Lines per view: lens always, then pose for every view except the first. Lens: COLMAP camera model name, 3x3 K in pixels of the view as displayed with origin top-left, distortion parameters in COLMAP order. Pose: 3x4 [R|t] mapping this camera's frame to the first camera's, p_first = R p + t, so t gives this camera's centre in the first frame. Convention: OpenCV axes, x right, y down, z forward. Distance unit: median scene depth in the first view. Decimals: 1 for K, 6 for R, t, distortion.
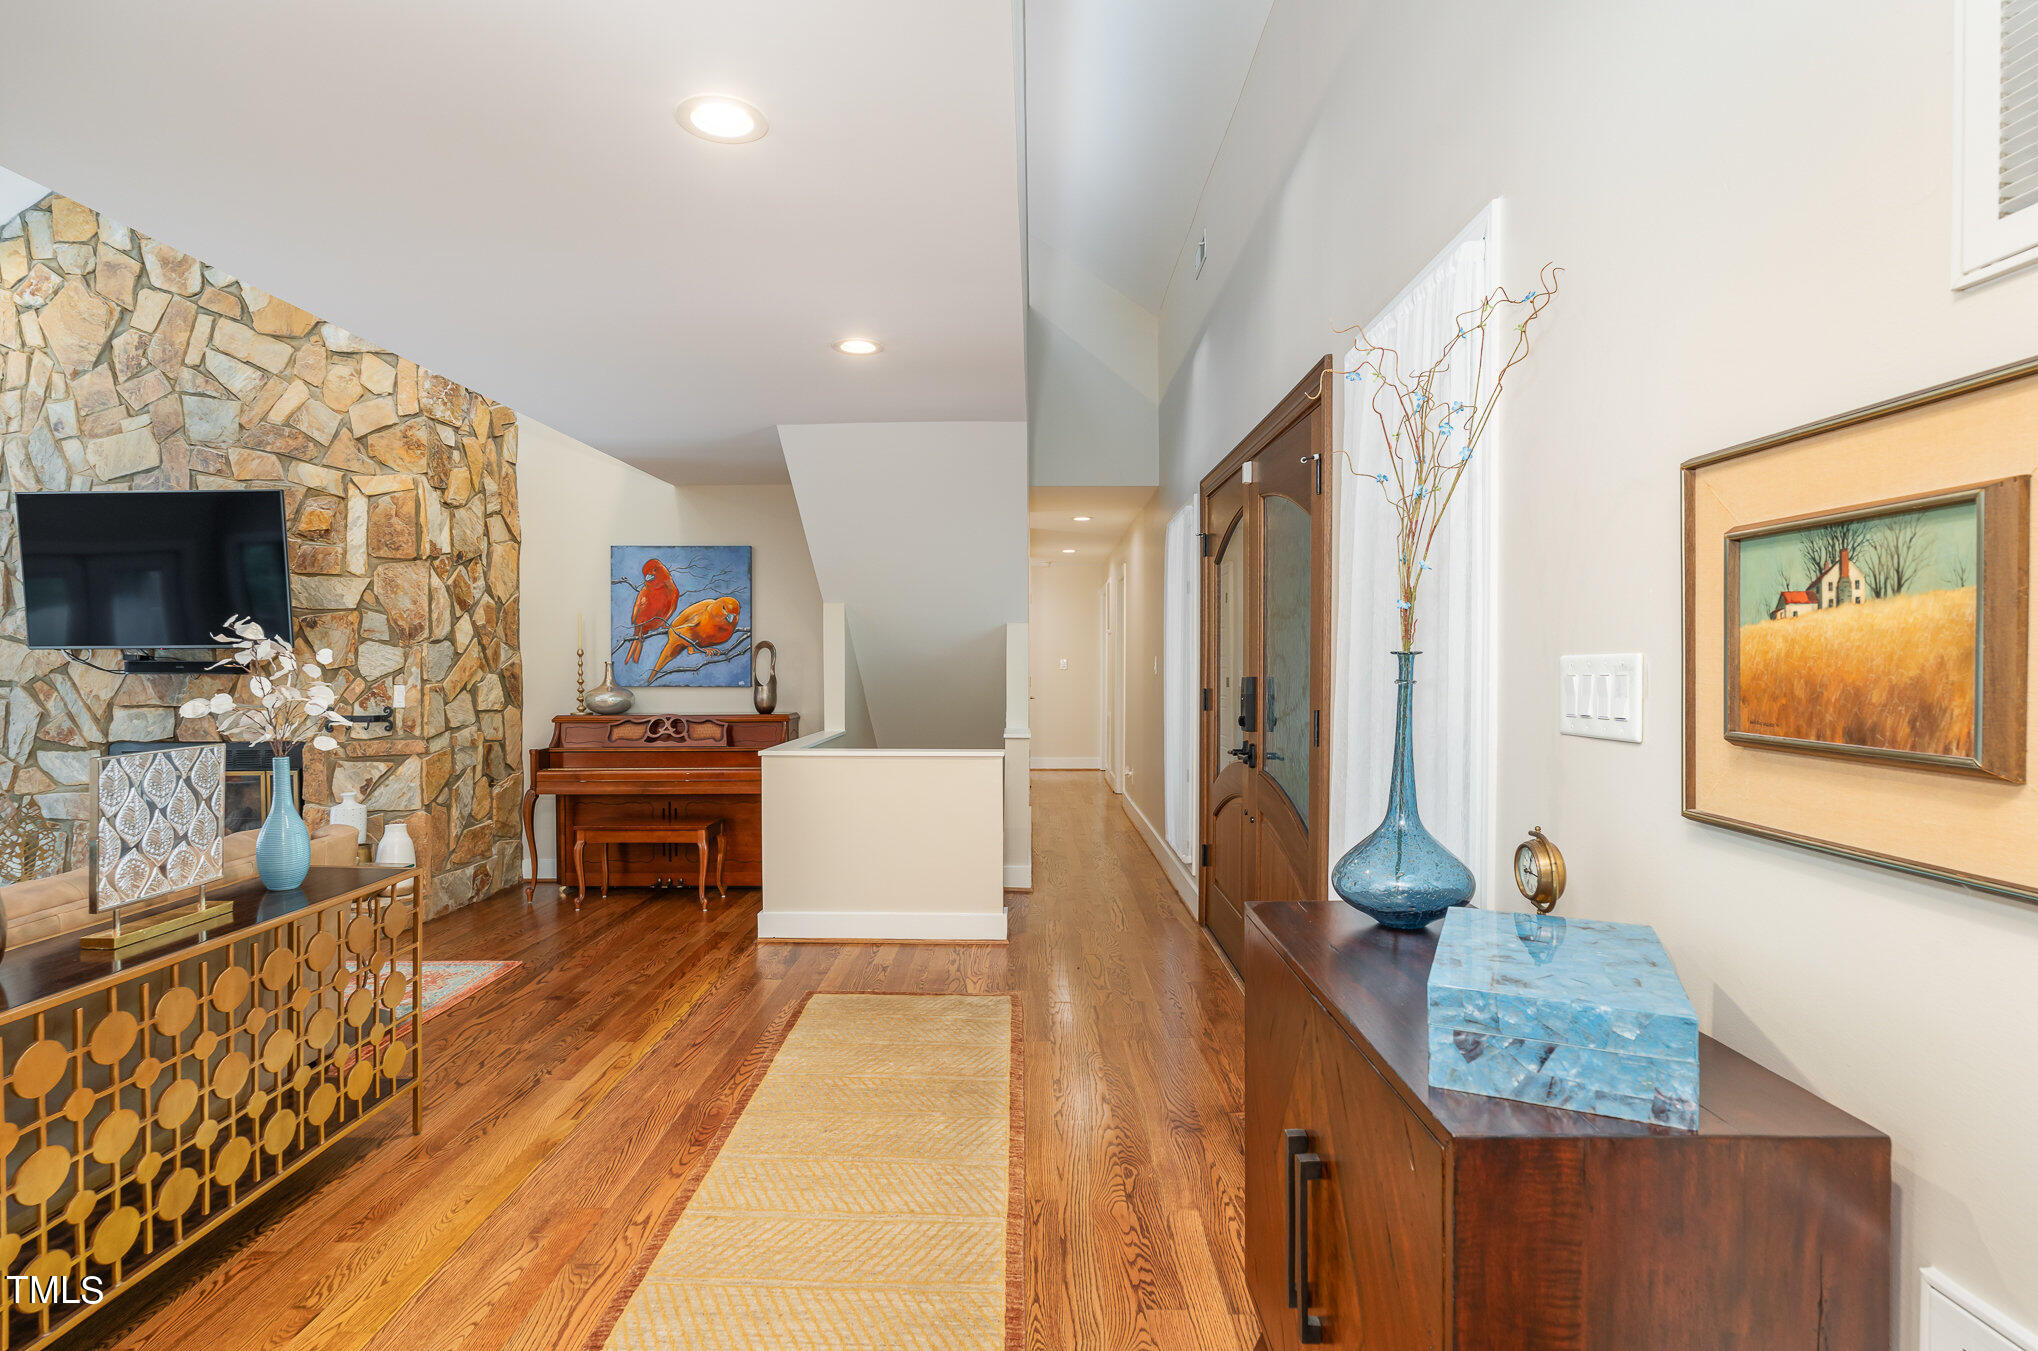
lens RADIAL K [[967.8, 0, 1019.0], [0, 967.8, 675.5], [0, 0, 1]] dist [0.000620, -0.000378]
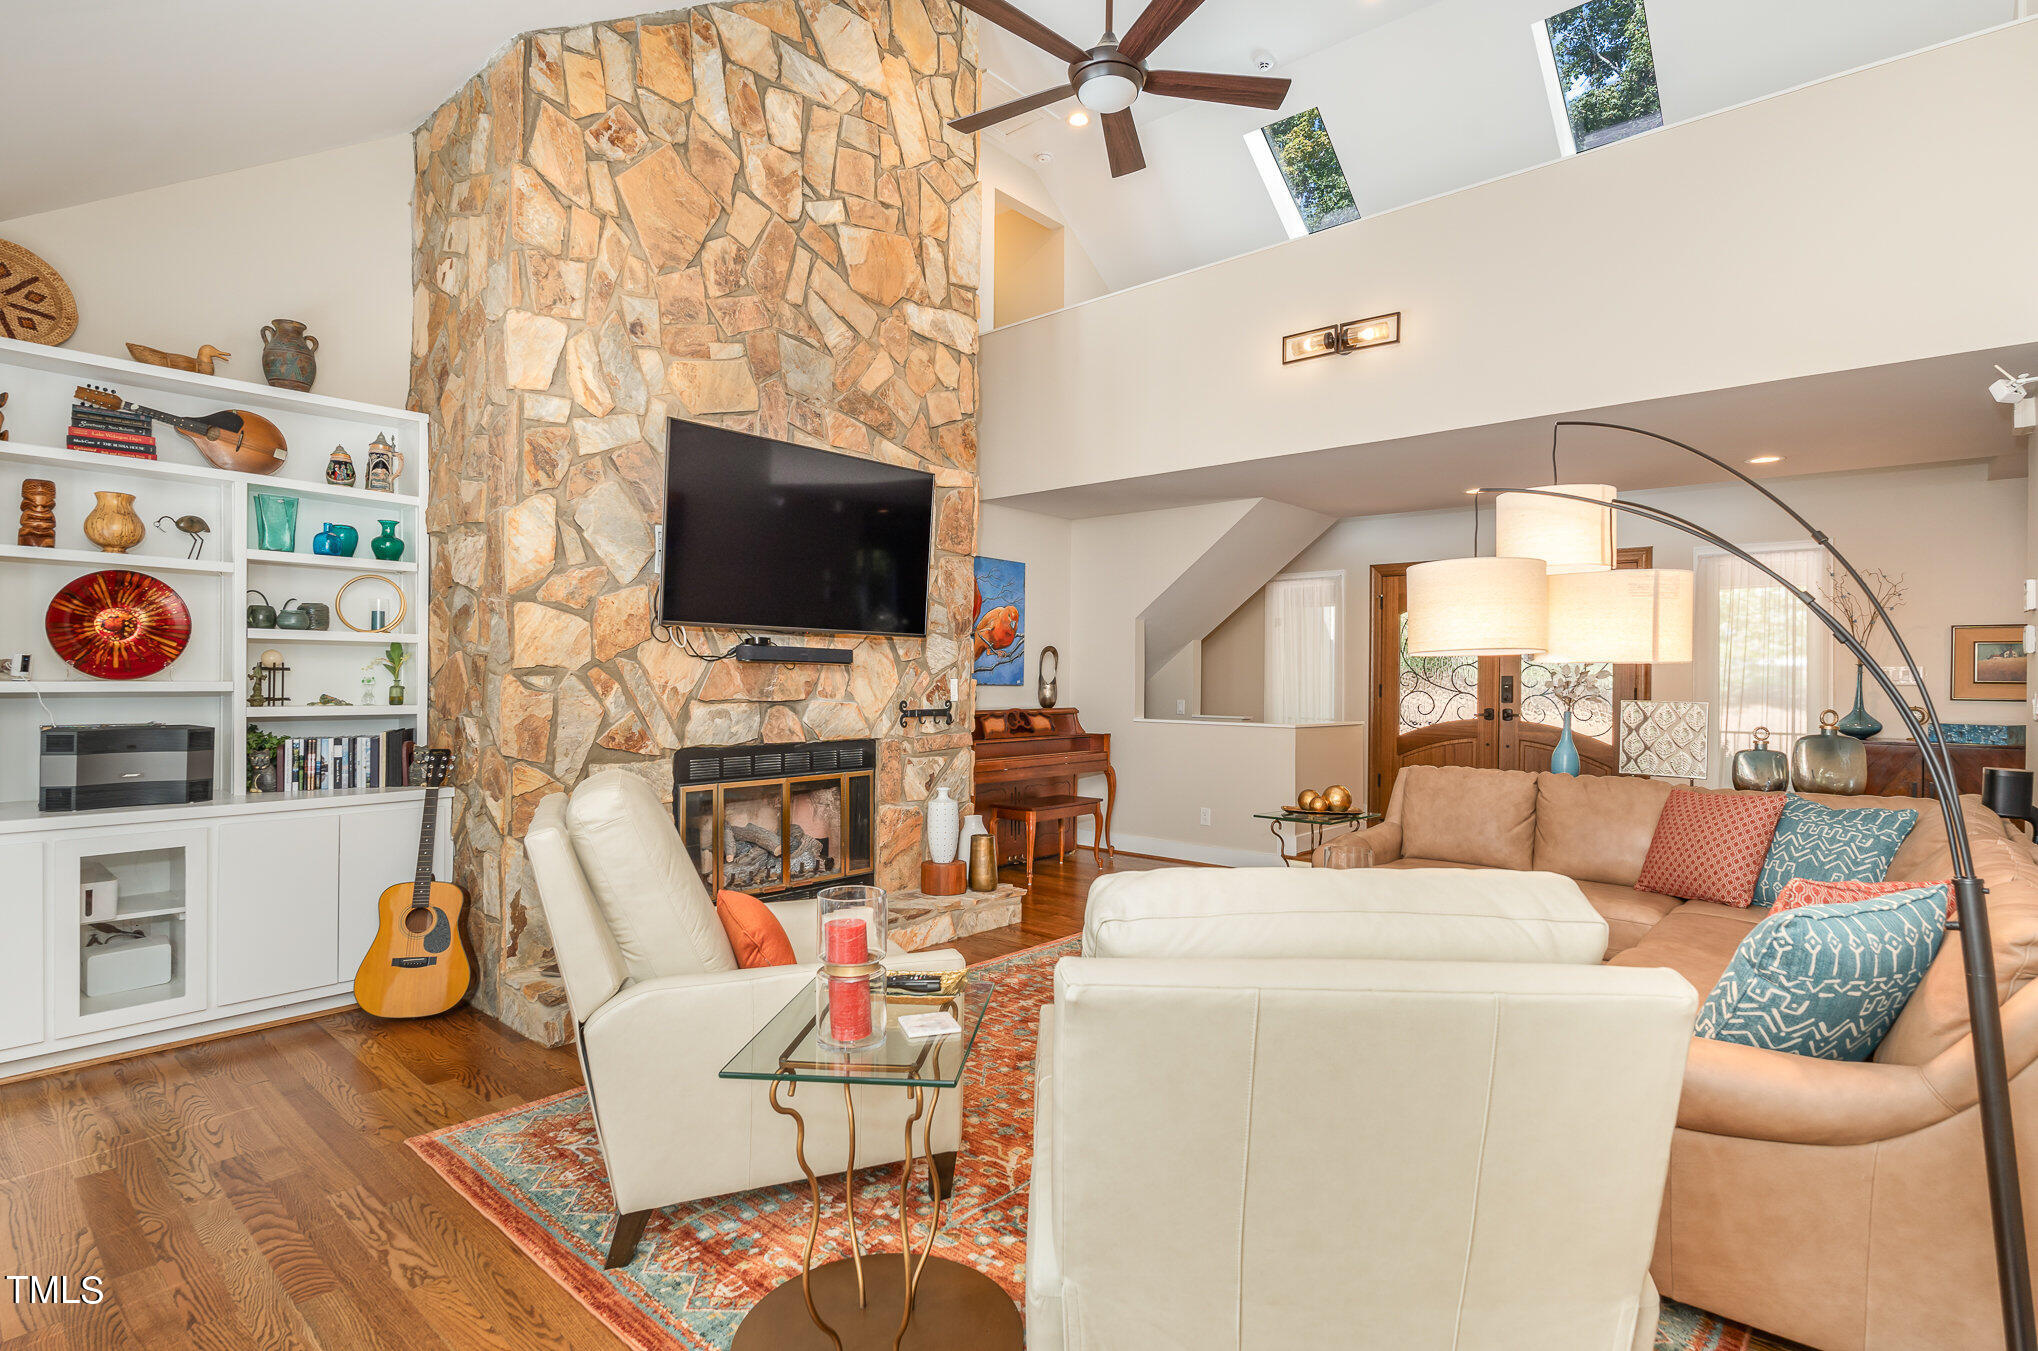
lens RADIAL K [[993.4, 0, 1019.0], [0, 993.4, 675.5], [0, 0, 1]] dist [0.000330, 0.000147]
pose [[0.653003, 0.013664, 0.757232, -1.378920], [0.001423, 0.999813, -0.019268, 0.026648], [-0.757354, 0.013660, 0.652862, 0.276673]]
